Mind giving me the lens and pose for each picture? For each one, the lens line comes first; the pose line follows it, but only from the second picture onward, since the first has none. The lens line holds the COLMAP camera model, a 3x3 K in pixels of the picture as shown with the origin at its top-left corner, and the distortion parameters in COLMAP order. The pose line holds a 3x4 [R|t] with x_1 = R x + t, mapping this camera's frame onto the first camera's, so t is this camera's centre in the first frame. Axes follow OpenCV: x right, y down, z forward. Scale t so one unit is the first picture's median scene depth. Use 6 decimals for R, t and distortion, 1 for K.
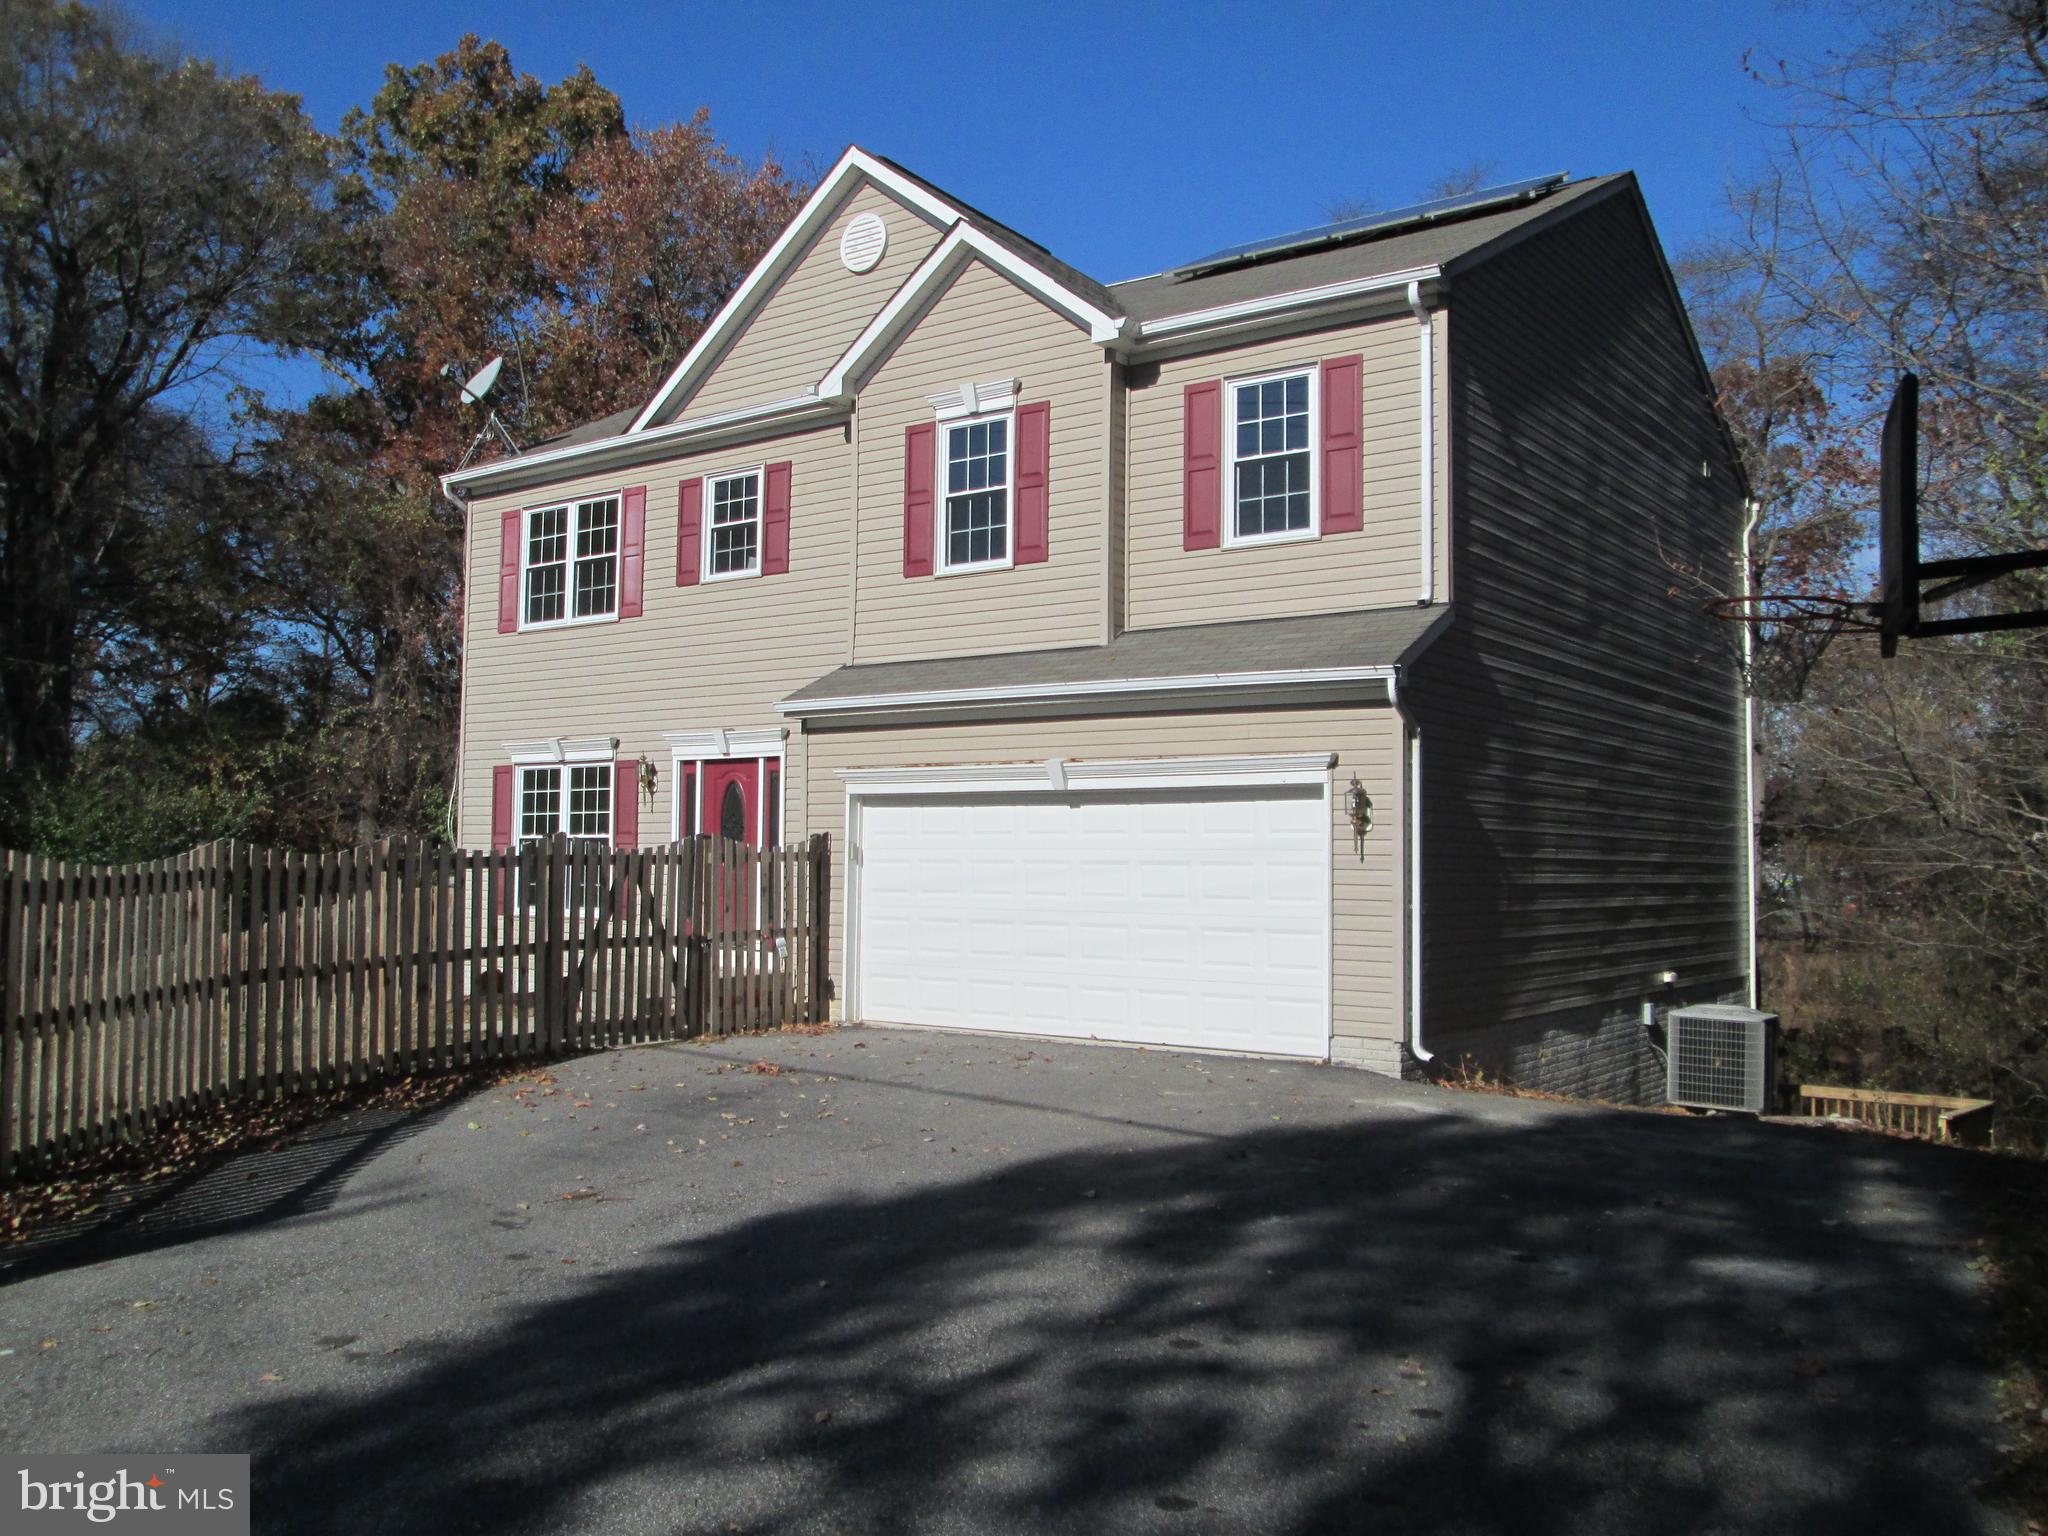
lens RADIAL K [[1709.5, 0, 1024.0], [0, 1709.5, 768.0], [0, 0, 1]] dist [-0.030549, 0.007767]
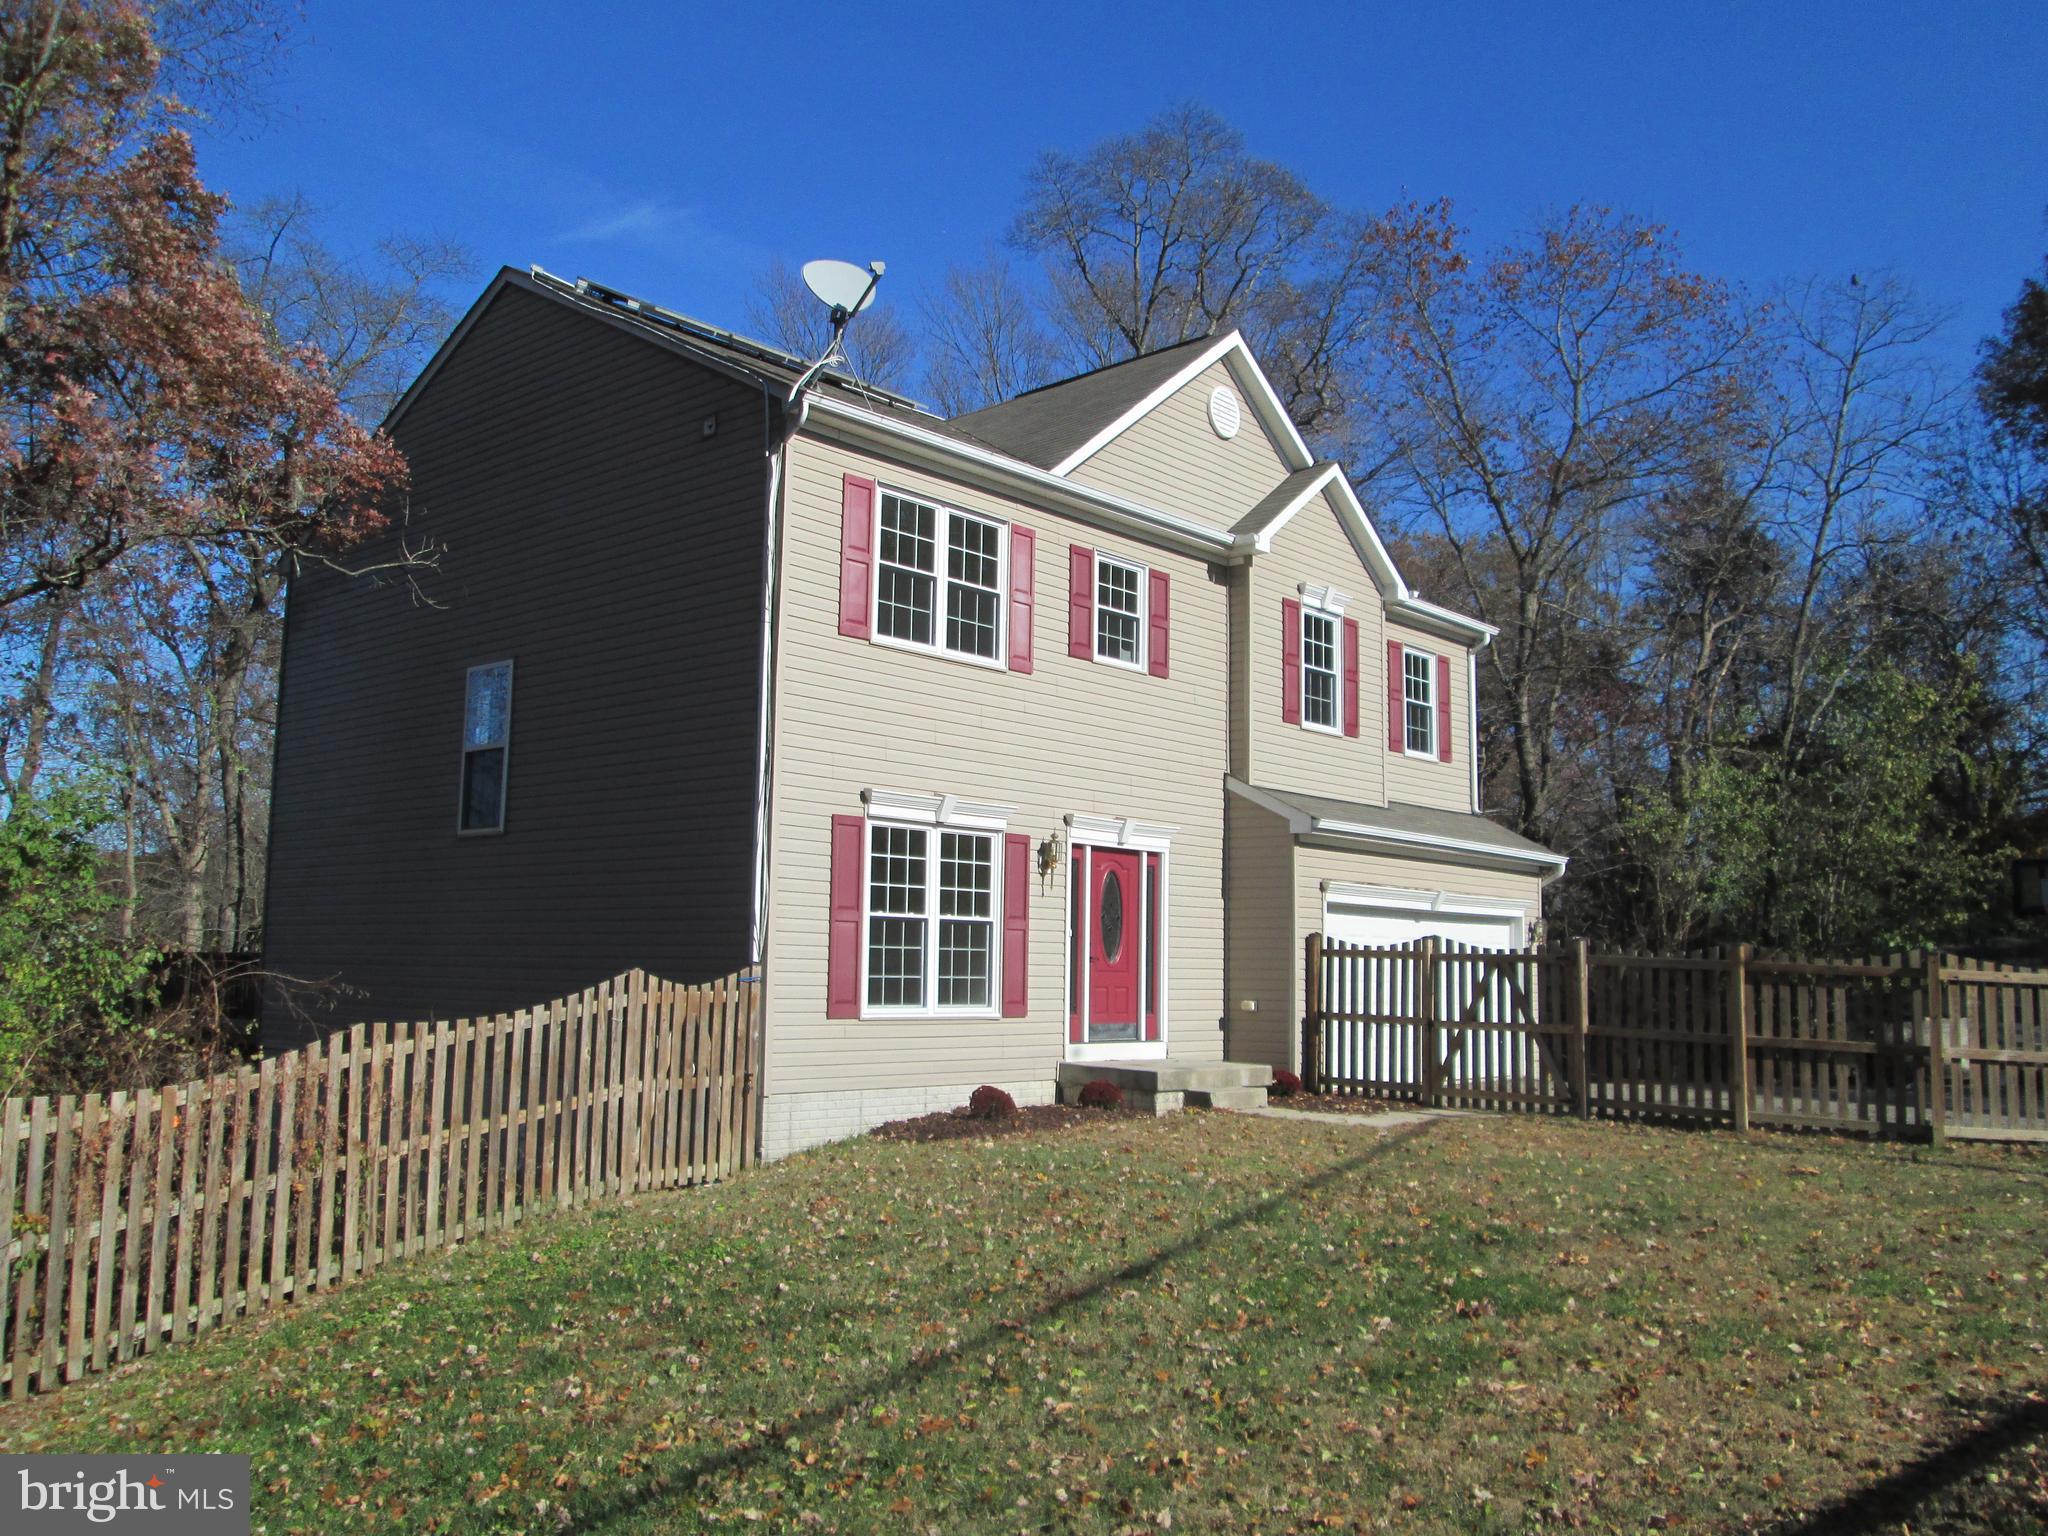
lens RADIAL K [[1709.5, 0, 1024.0], [0, 1709.5, 768.0], [0, 0, 1]] dist [-0.030549, 0.007767]
pose [[0.097223, 0.103532, 0.989863, -1.128516], [-0.083245, 0.991936, -0.095572, 0.046297], [-0.991775, -0.073109, 0.105058, 0.923559]]
